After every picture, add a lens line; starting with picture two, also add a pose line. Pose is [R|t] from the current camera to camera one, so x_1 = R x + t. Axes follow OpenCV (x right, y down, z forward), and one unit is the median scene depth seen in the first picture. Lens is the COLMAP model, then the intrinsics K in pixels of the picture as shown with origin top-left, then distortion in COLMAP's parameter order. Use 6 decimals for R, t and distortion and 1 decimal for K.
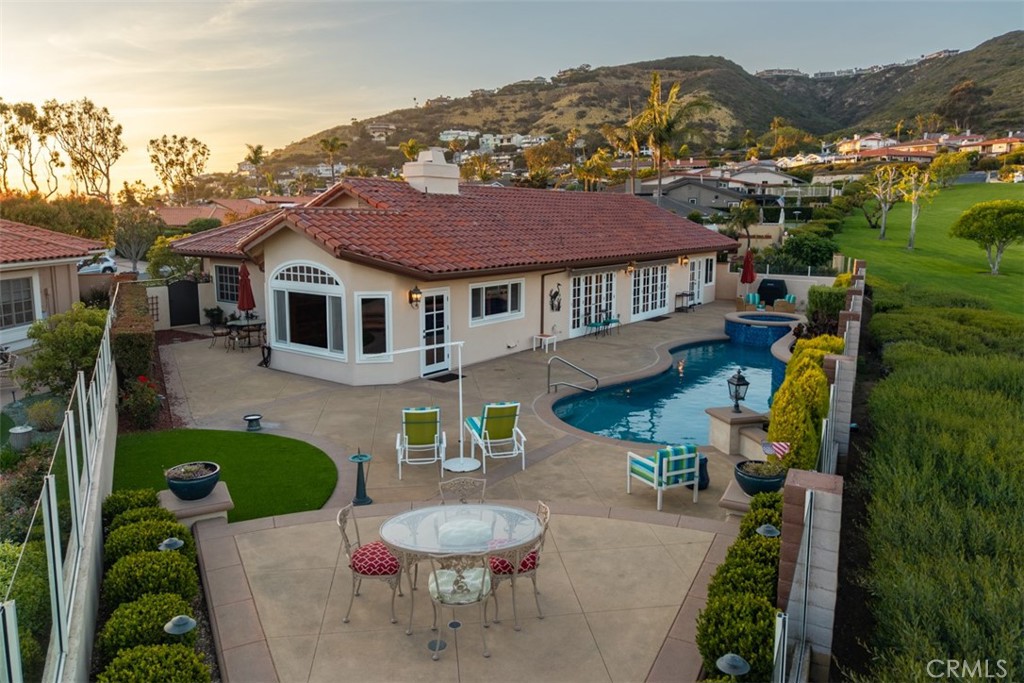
lens RADIAL K [[687.4, 0, 509.5], [0, 687.4, 317.1], [0, 0, 1]] dist [0.031863, -0.027489]
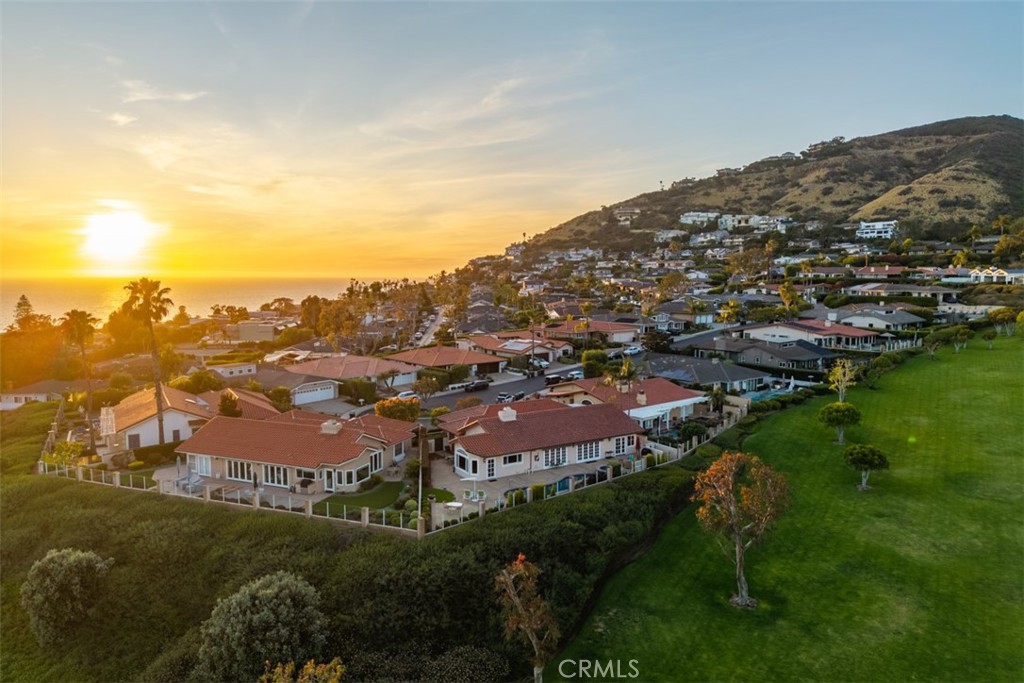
lens RADIAL K [[687.4, 0, 509.5], [0, 687.4, 317.1], [0, 0, 1]] dist [0.031863, -0.027489]
pose [[0.931465, 0.019392, -0.363315, 0.045061], [-0.048805, 0.996213, -0.071953, -0.018071], [0.360543, 0.084753, 0.928884, -0.086928]]
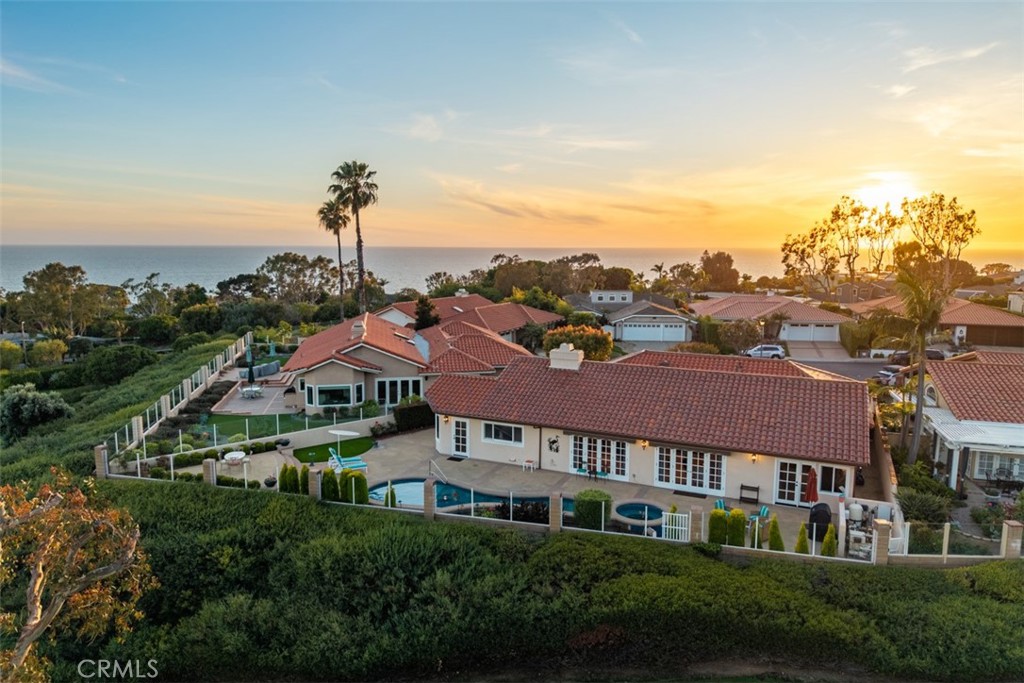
lens RADIAL K [[687.4, 0, 509.5], [0, 687.4, 317.1], [0, 0, 1]] dist [0.031863, -0.027489]
pose [[0.196854, 0.100581, -0.975260, 0.064466], [-0.142083, 0.987150, 0.073128, -0.017201], [0.970083, 0.124172, 0.208616, 0.020166]]
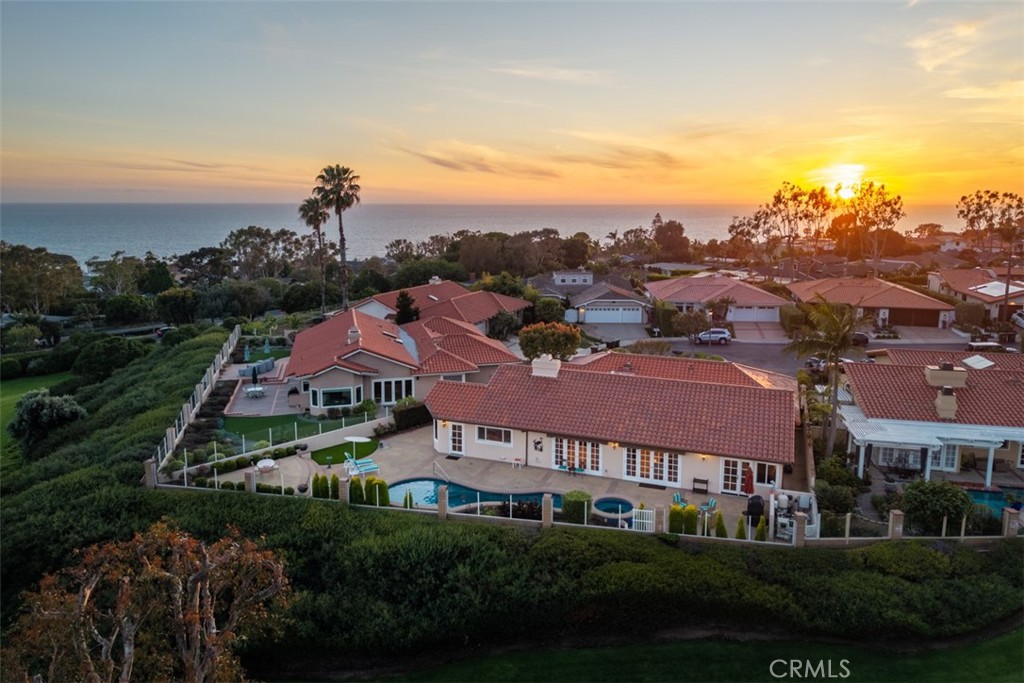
lens RADIAL K [[686.6, 0, 510.3], [0, 686.6, 290.6], [0, 0, 1]] dist [0.035307, -0.031153]
pose [[0.262154, 0.121317, -0.957370, 0.073806], [-0.136799, 0.986720, 0.087576, -0.024536], [0.955281, 0.108009, 0.275268, 0.013227]]
